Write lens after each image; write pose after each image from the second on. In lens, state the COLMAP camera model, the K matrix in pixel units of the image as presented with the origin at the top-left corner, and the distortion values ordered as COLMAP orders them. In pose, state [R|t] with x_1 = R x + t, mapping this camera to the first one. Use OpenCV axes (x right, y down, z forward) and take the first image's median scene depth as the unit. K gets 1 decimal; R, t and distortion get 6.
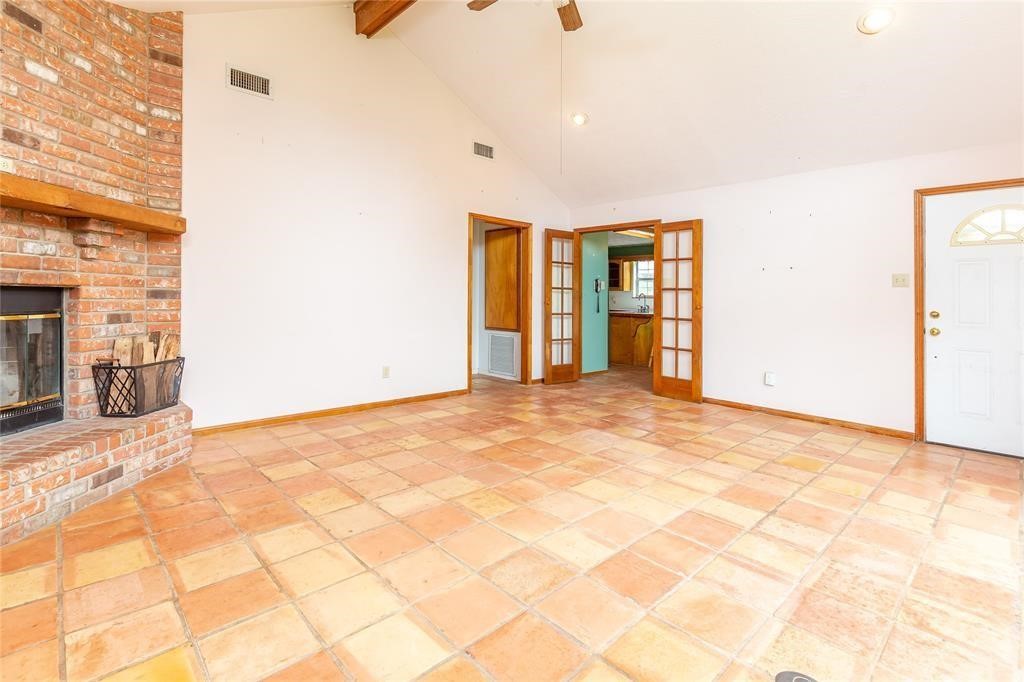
lens RADIAL K [[477.2, 0, 529.7], [0, 477.2, 293.0], [0, 0, 1]] dist [0.009496, -0.002458]
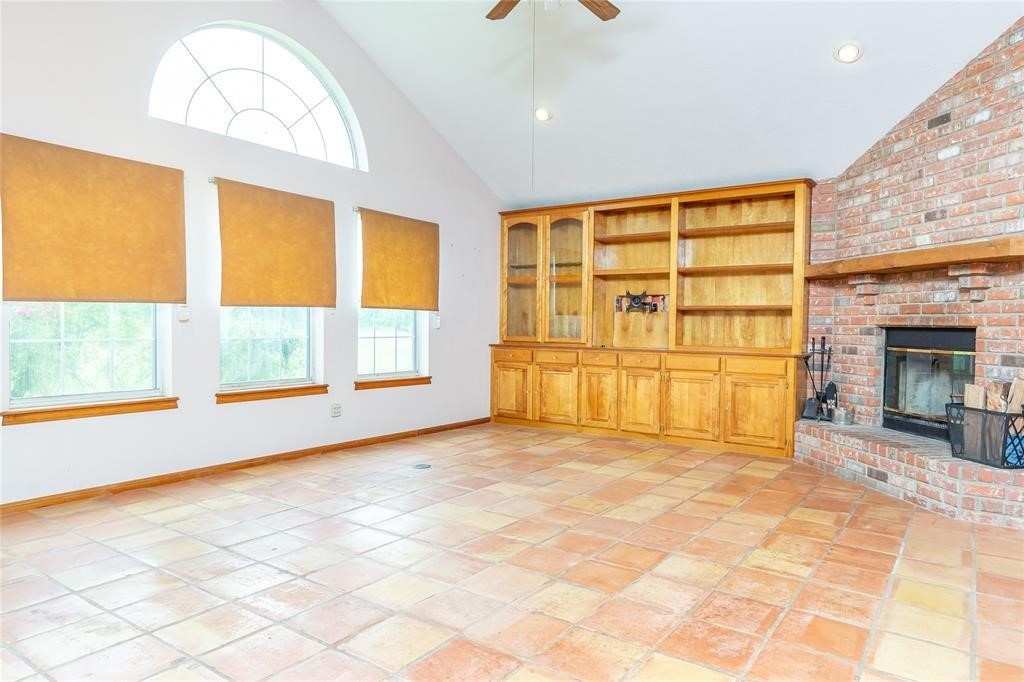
lens RADIAL K [[649.6, 0, 561.9], [0, 649.6, 343.1], [0, 0, 1]] dist [0.005504, 0.003278]
pose [[-0.978693, -0.025687, -0.203715, 0.264691], [-0.029882, 0.999399, 0.017545, 0.024753], [0.203142, 0.023259, -0.978873, 2.220937]]
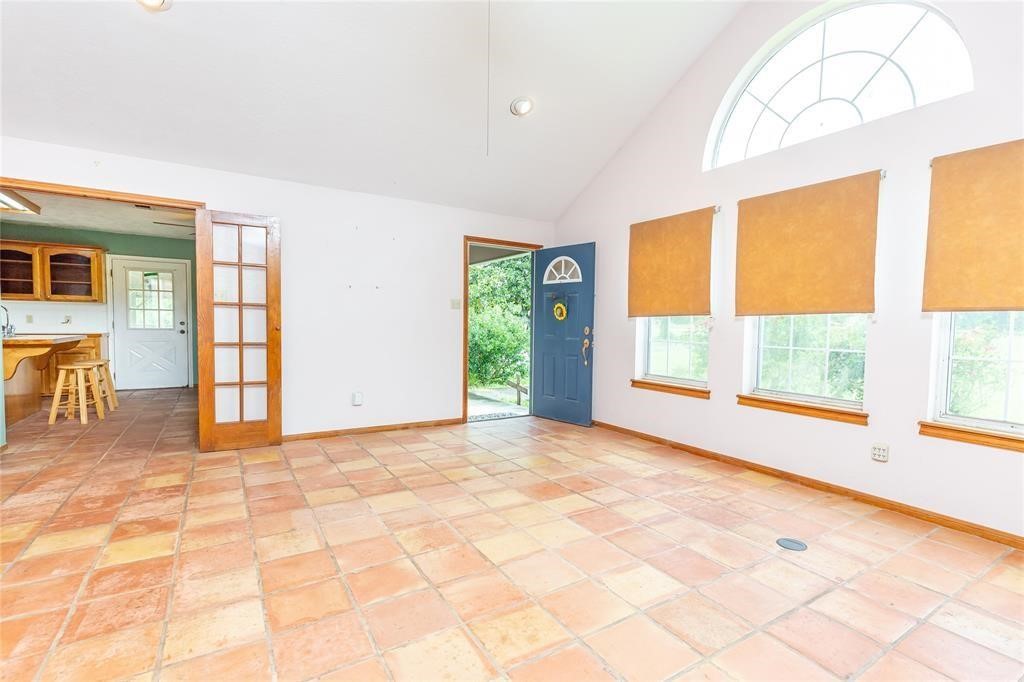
lens RADIAL K [[477.2, 0, 526.7], [0, 477.2, 347.8], [0, 0, 1]] dist [0.009496, -0.002458]
pose [[0.217775, -0.065215, 0.973818, -0.638417], [-0.021595, 0.997199, 0.071610, -0.007759], [-0.975760, -0.036625, 0.215757, 0.761126]]
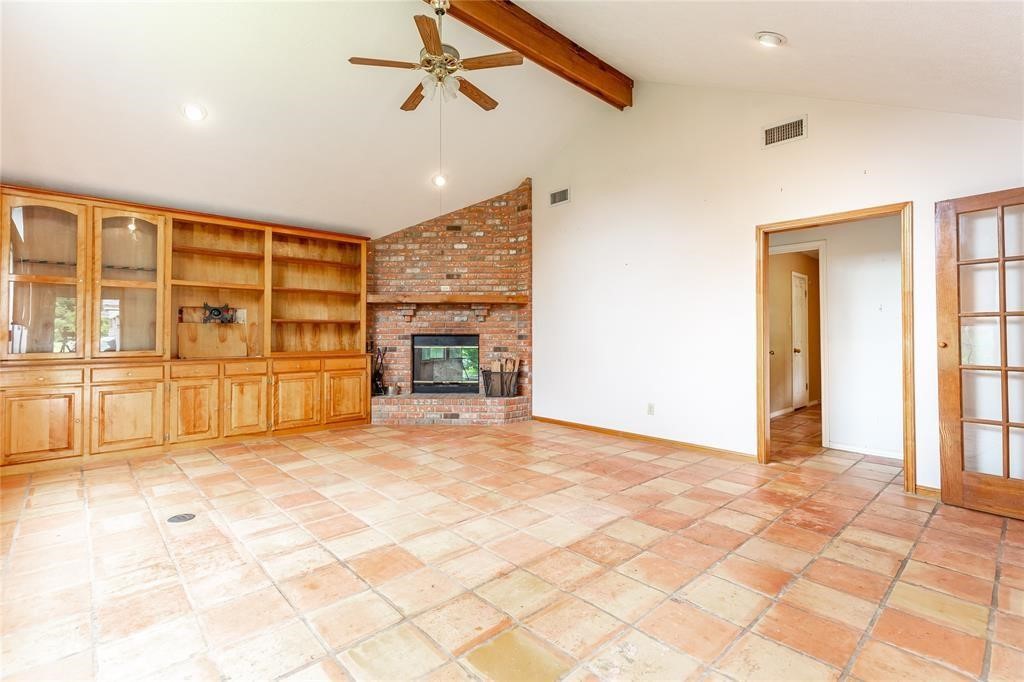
lens RADIAL K [[477.2, 0, 503.6], [0, 477.2, 330.5], [0, 0, 1]] dist [0.009496, -0.002458]
pose [[-0.037729, -0.028773, -0.998874, 1.256019], [0.009963, 0.999525, -0.029168, 0.035066], [0.999238, -0.011052, -0.037424, 1.187713]]
